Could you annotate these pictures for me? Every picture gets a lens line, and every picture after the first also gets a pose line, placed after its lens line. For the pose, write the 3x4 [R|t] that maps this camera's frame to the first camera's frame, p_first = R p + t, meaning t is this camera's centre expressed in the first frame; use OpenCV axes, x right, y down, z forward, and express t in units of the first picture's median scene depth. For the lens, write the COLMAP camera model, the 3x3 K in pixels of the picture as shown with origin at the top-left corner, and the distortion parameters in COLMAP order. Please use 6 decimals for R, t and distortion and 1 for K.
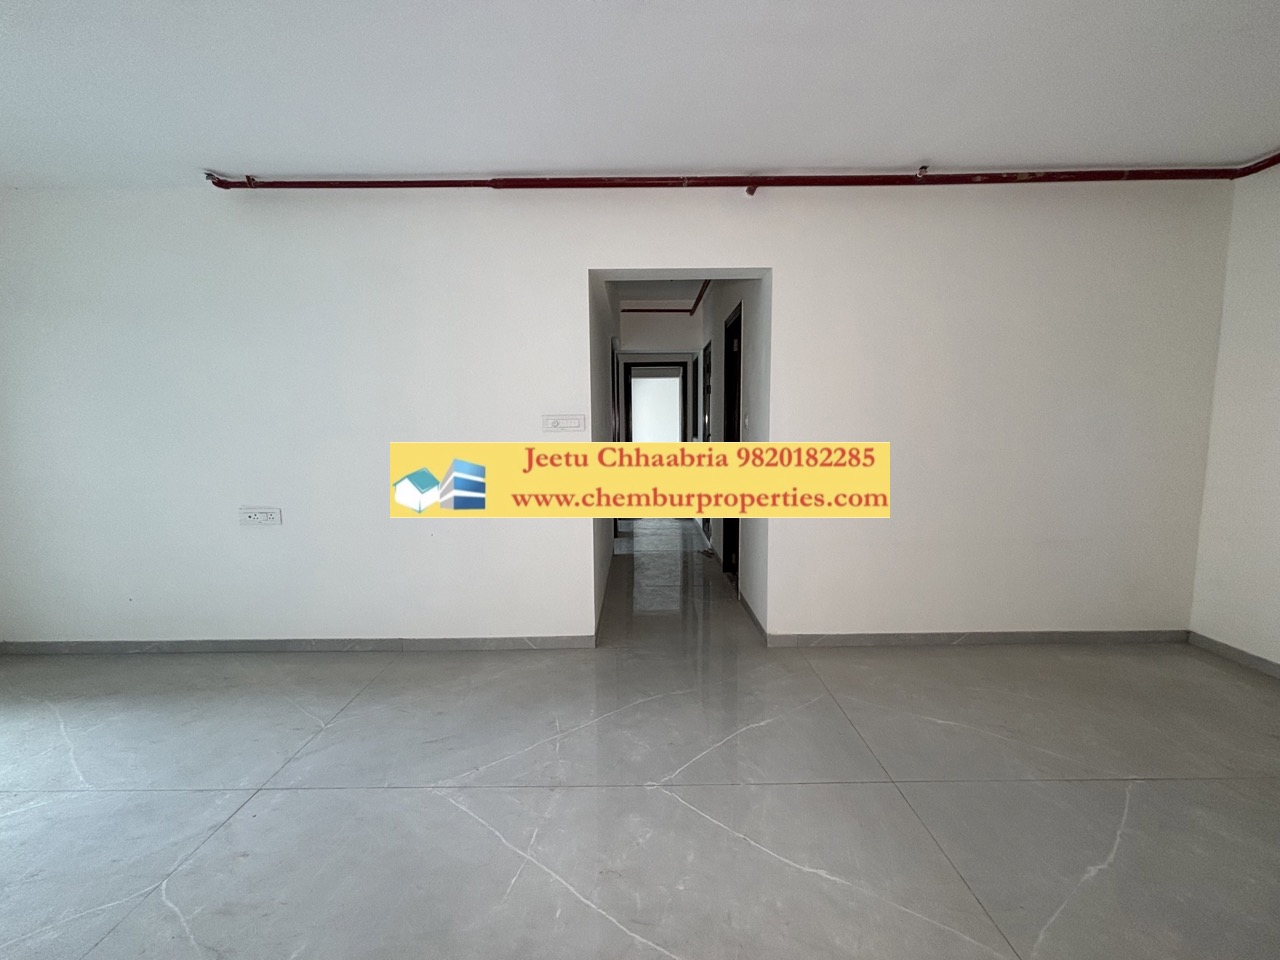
lens RADIAL K [[513.1, 0, 640.0], [0, 513.1, 480.0], [0, 0, 1]] dist [-0.001477, -0.000076]
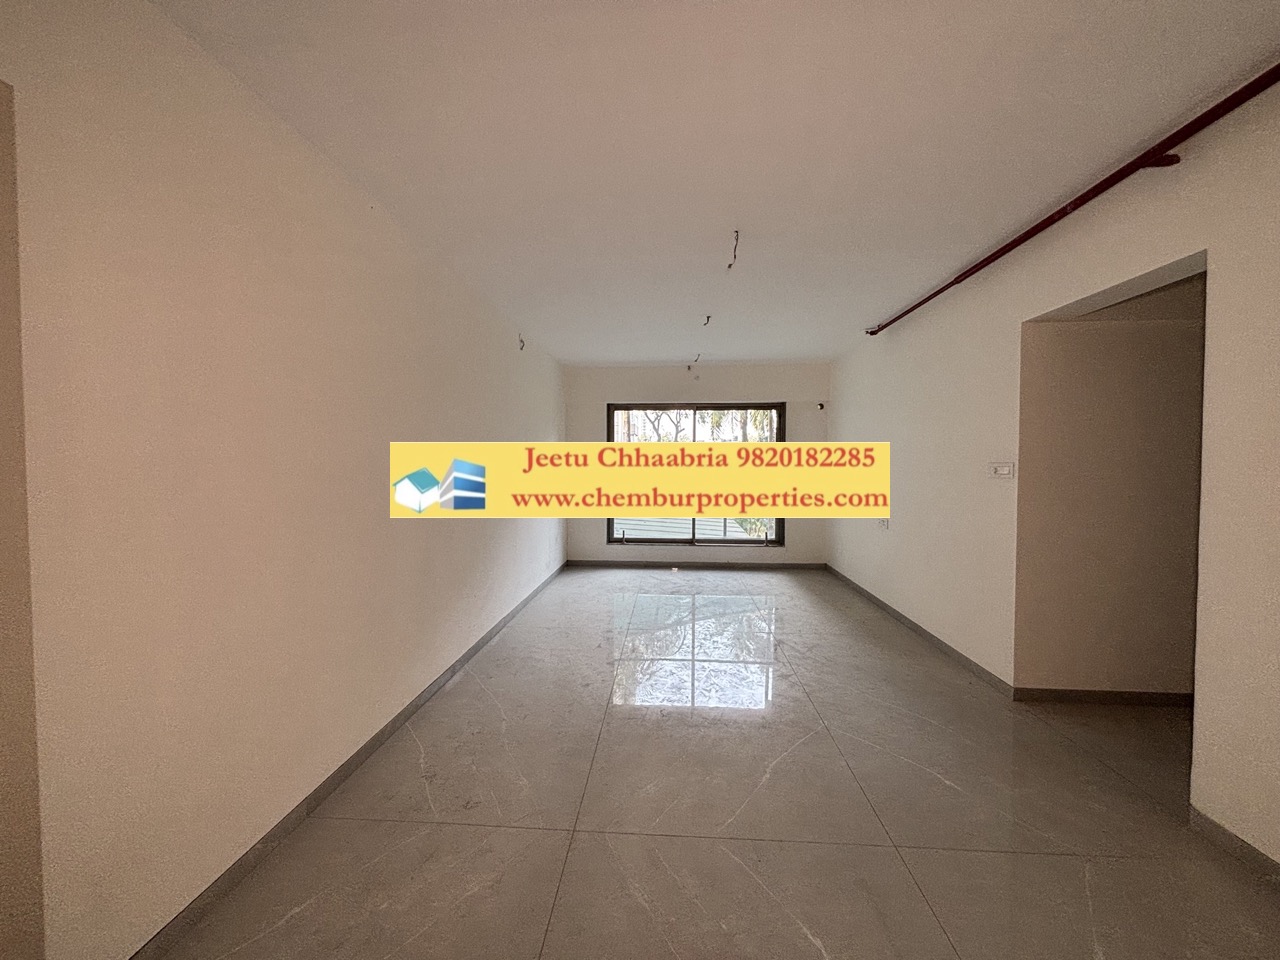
lens RADIAL K [[524.9, 0, 643.0], [0, 524.9, 479.0], [0, 0, 1]] dist [-0.000449, 0.000363]
pose [[-0.064047, 0.039795, -0.997153, 0.981871], [-0.107948, 0.993065, 0.046566, -0.063714], [0.992091, 0.110623, -0.059307, 0.332743]]
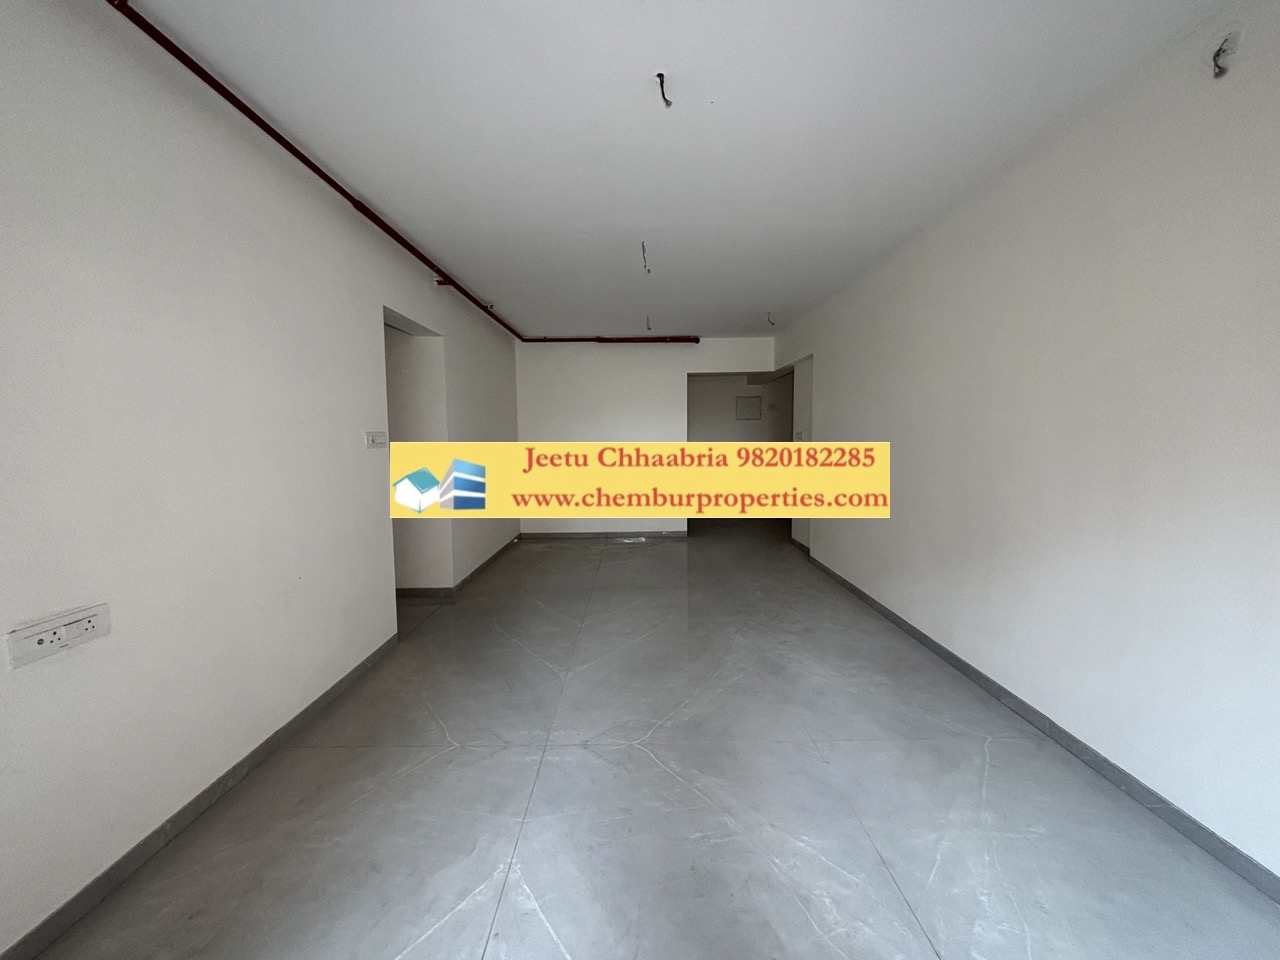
lens RADIAL K [[524.9, 0, 643.0], [0, 524.9, 479.0], [0, 0, 1]] dist [-0.000449, 0.000363]
pose [[-0.010636, -0.071386, 0.997392, -1.244791], [0.109981, 0.991313, 0.072124, -0.047636], [-0.993877, 0.110461, -0.002692, 0.460139]]
